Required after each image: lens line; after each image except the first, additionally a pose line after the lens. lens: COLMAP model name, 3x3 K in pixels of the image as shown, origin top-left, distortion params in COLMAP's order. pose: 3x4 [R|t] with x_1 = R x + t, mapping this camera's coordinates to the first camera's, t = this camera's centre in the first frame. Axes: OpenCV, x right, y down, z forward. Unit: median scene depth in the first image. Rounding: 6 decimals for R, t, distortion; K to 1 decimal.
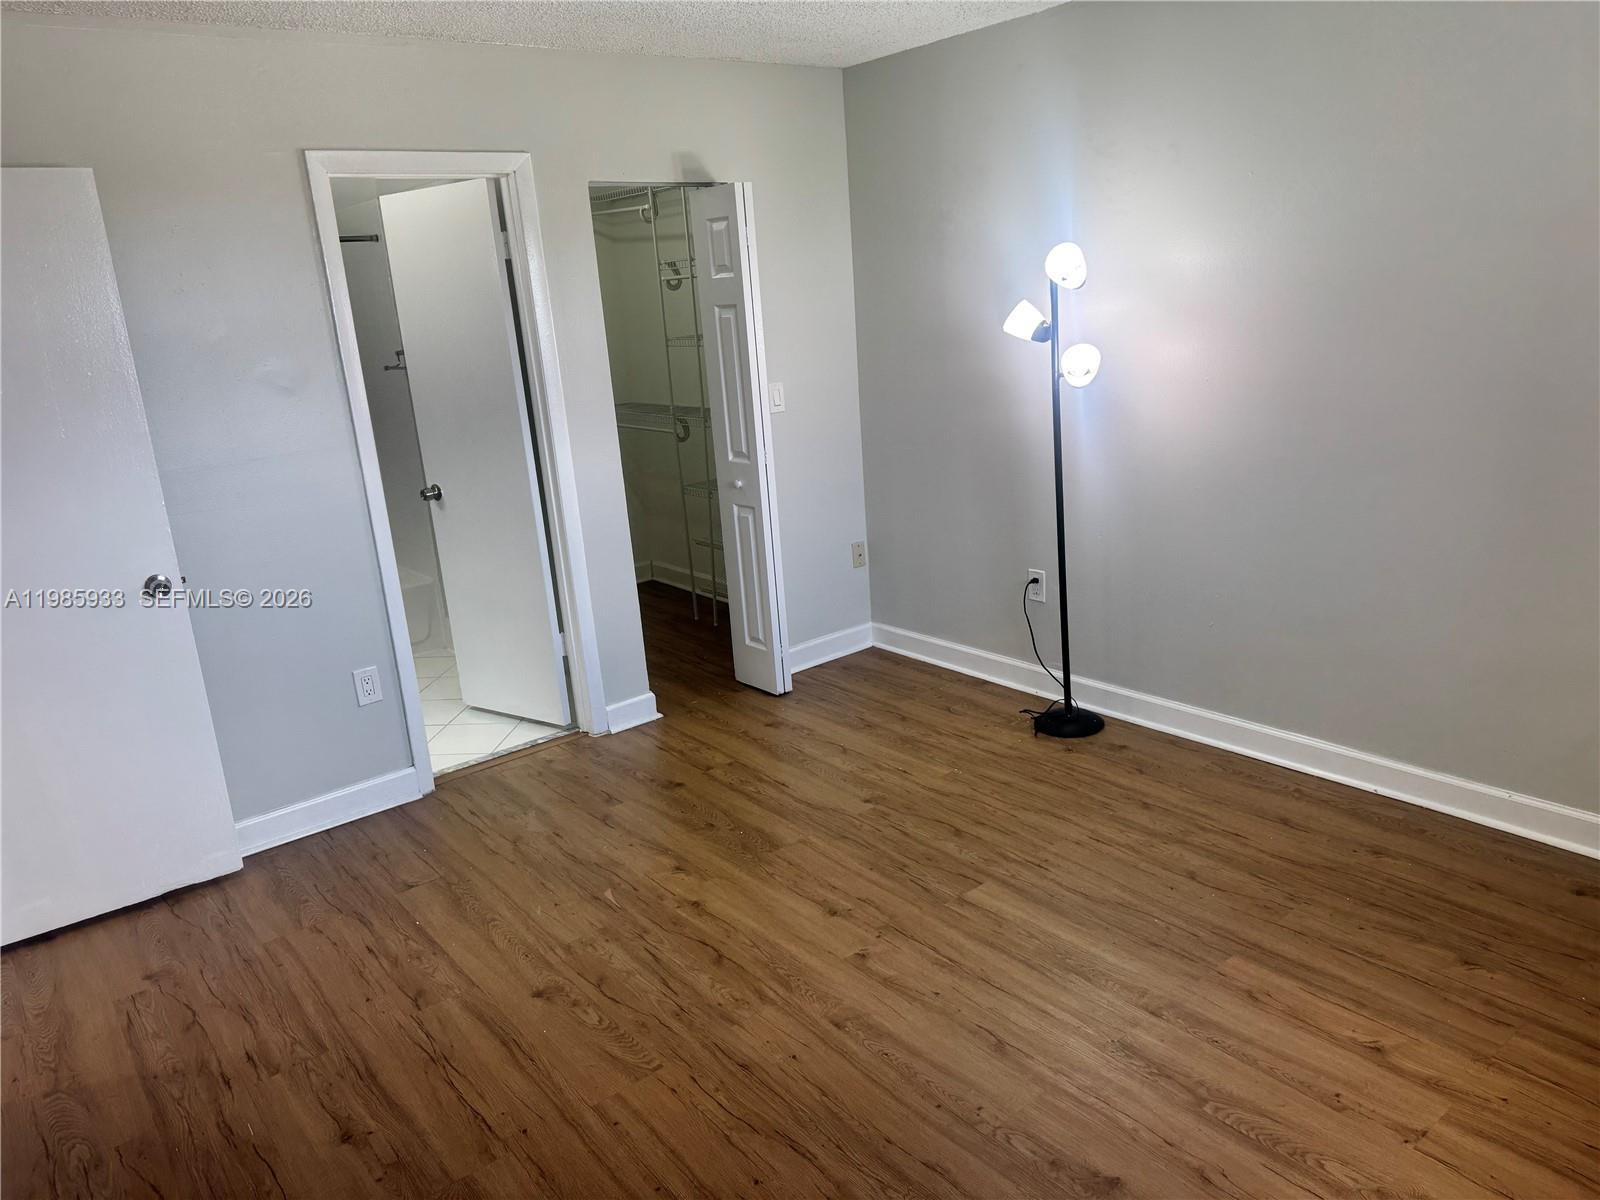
lens RADIAL K [[1122.3, 0, 788.4], [0, 1122.3, 590.7], [0, 0, 1]] dist [0.122966, -0.168675]
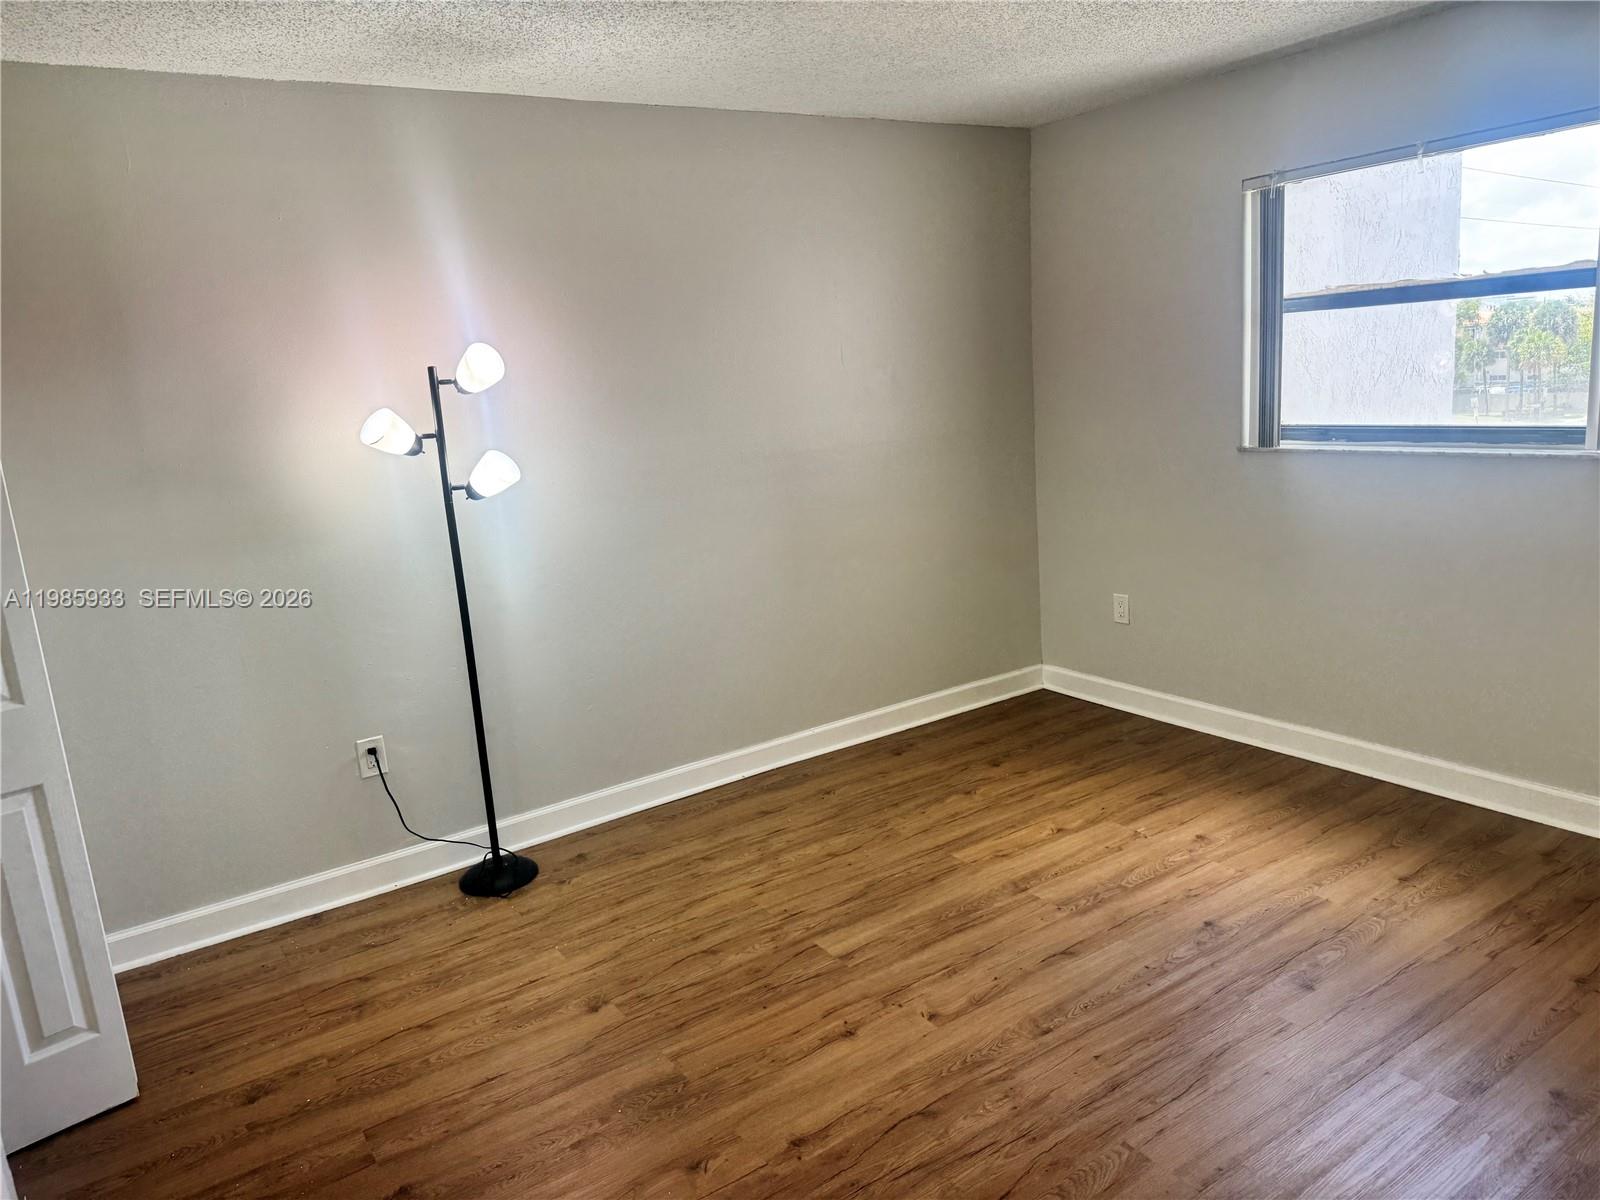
lens RADIAL K [[1122.3, 0, 788.4], [0, 1122.3, 590.7], [0, 0, 1]] dist [0.122966, -0.168675]
pose [[0.082919, -0.136625, 0.987146, -0.755840], [0.319793, 0.941819, 0.103489, -0.148079], [-0.943852, 0.307101, 0.121786, 0.760950]]
